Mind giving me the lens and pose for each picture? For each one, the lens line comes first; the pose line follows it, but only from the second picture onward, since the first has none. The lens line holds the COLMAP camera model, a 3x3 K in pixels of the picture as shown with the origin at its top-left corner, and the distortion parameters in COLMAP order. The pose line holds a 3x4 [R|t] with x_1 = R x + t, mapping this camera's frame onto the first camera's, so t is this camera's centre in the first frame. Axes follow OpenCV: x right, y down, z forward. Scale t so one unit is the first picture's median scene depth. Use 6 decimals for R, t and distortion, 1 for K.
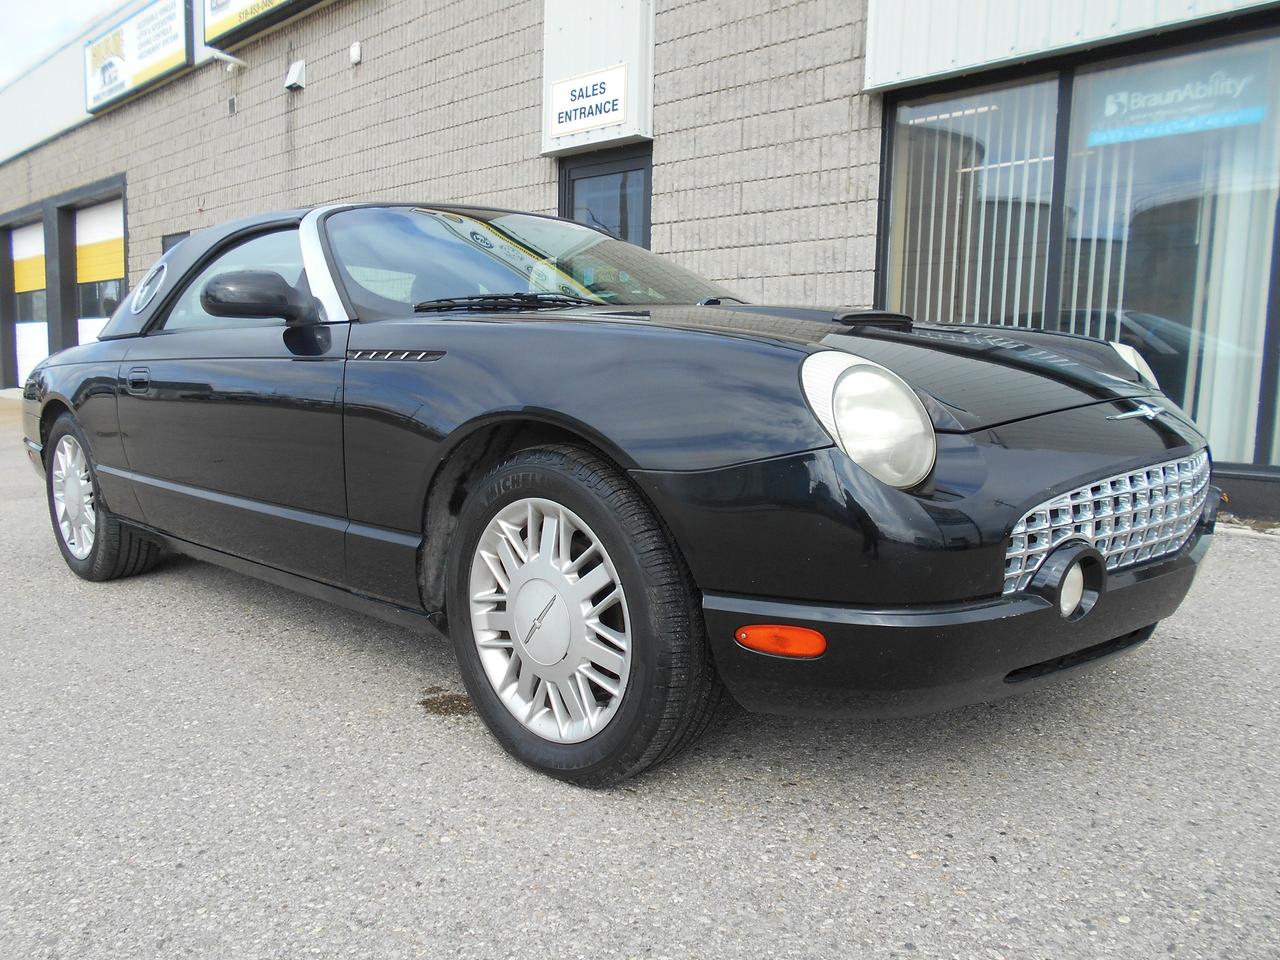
lens RADIAL K [[993.2, 0, 646.8], [0, 993.2, 475.2], [0, 0, 1]] dist [0.004925, -0.014884]
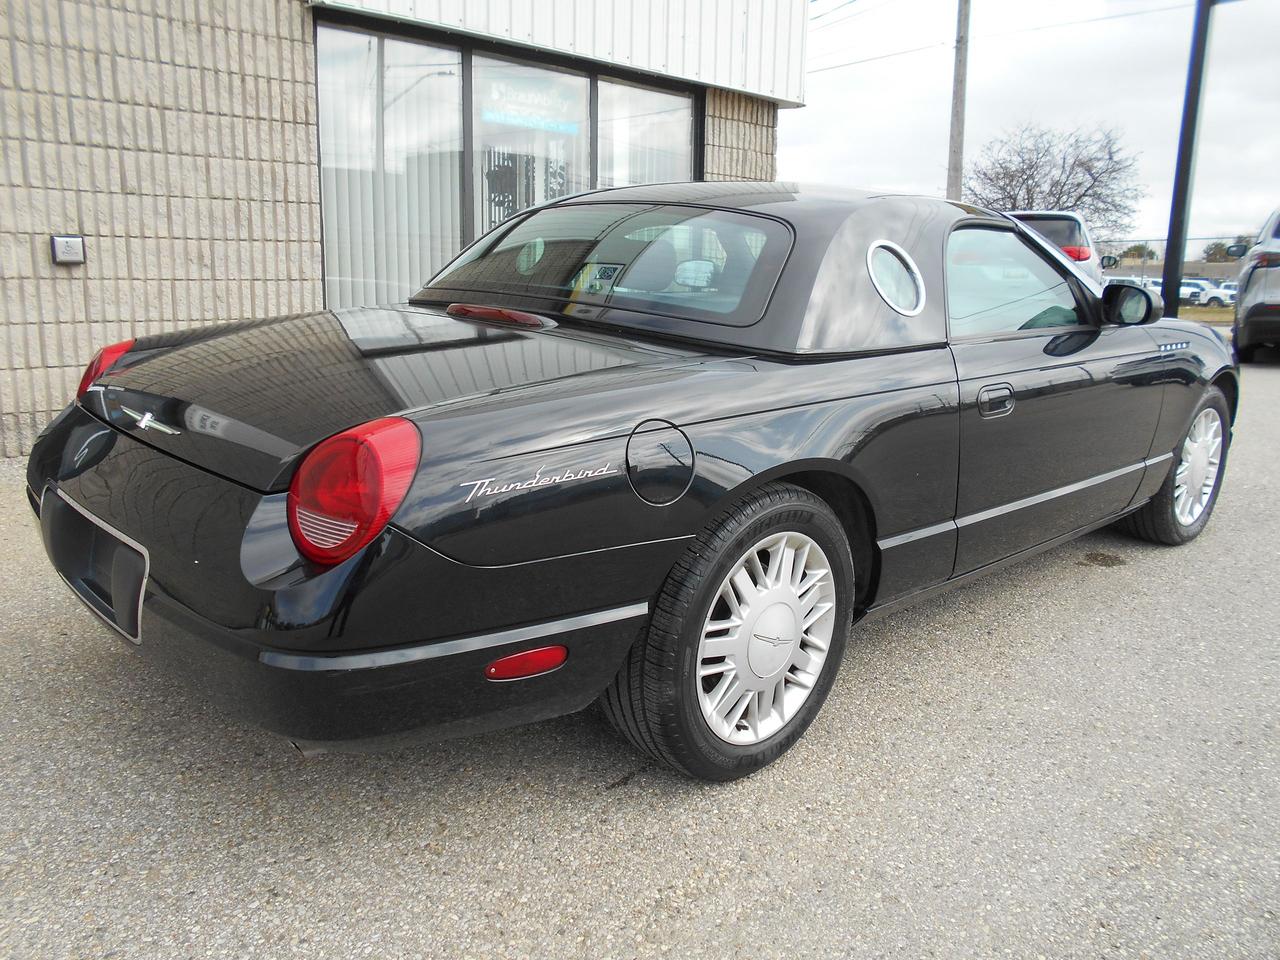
lens RADIAL K [[976.9, 0, 638.3], [0, 976.9, 521.3], [0, 0, 1]] dist [-0.058230, 0.046280]
pose [[0.052011, -0.265725, 0.962645, -0.711370], [0.093328, 0.961024, 0.260235, -0.128085], [-0.994276, 0.076306, 0.074783, 0.659509]]
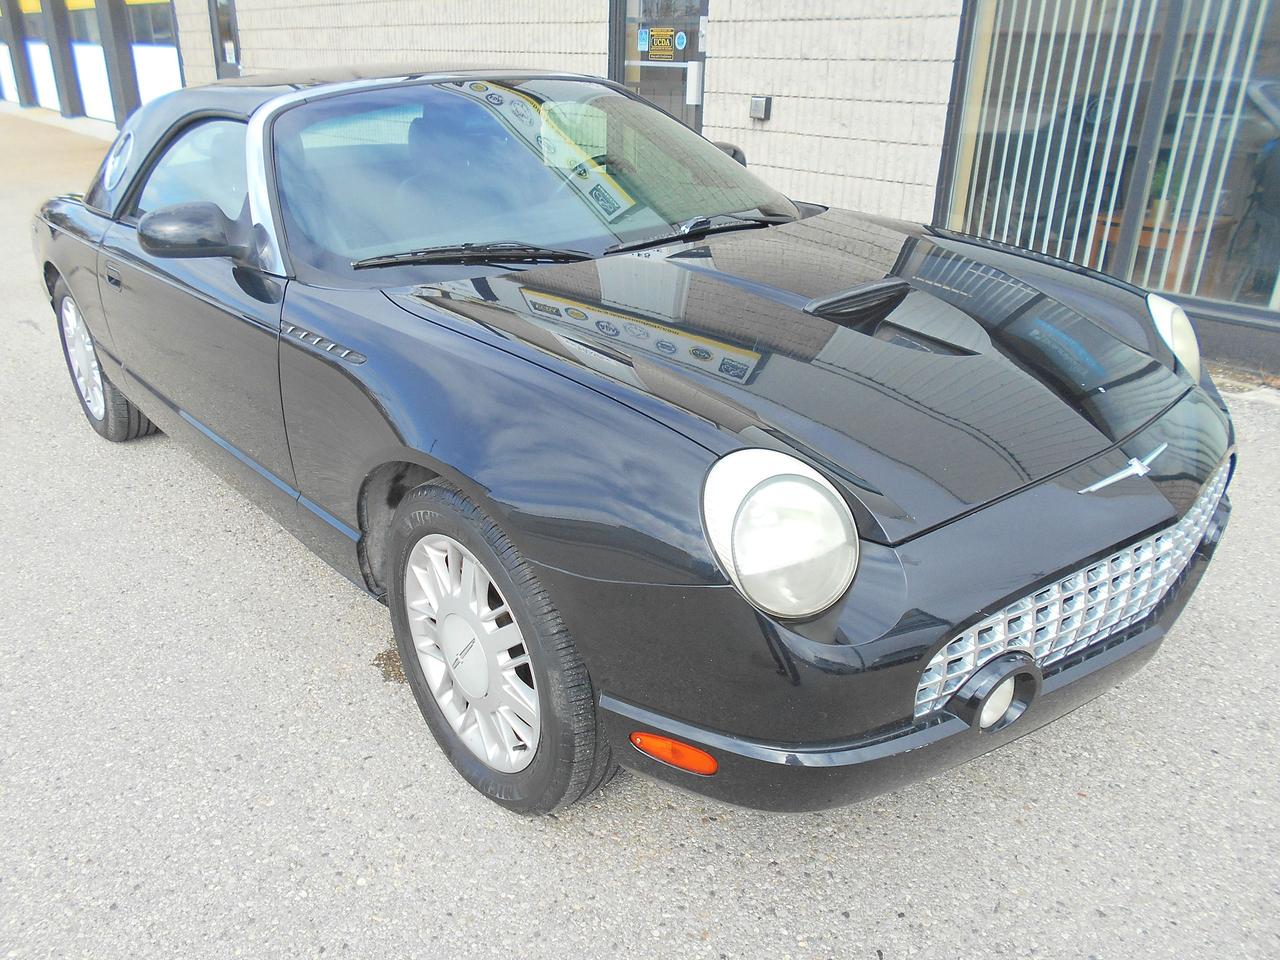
lens RADIAL K [[1003.1, 0, 640.0], [0, 1003.1, 480.0], [0, 0, 1]] dist [-0.004294, -0.011190]
pose [[0.995730, 0.039793, -0.083299, 0.042498], [-0.015505, 0.961596, 0.274032, -0.088256], [0.091005, -0.271570, 0.958106, 0.032364]]
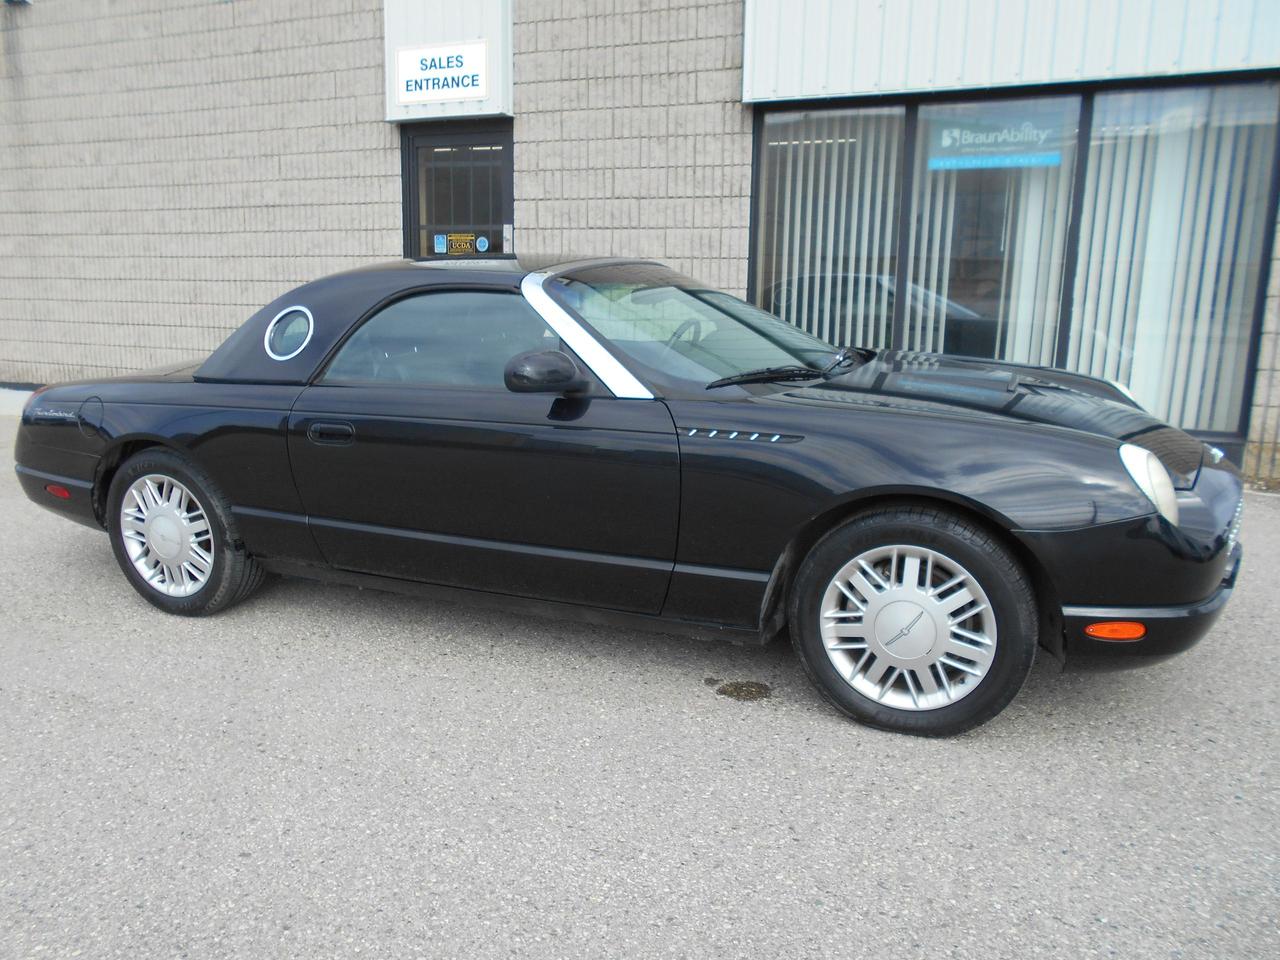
lens RADIAL K [[994.4, 0, 655.6], [0, 994.4, 491.2], [0, 0, 1]] dist [-0.029526, -0.004945]
pose [[0.929138, -0.082921, 0.360316, -0.310771], [0.043310, 0.992227, 0.116662, -0.076866], [-0.367189, -0.092790, 0.925507, -0.056087]]
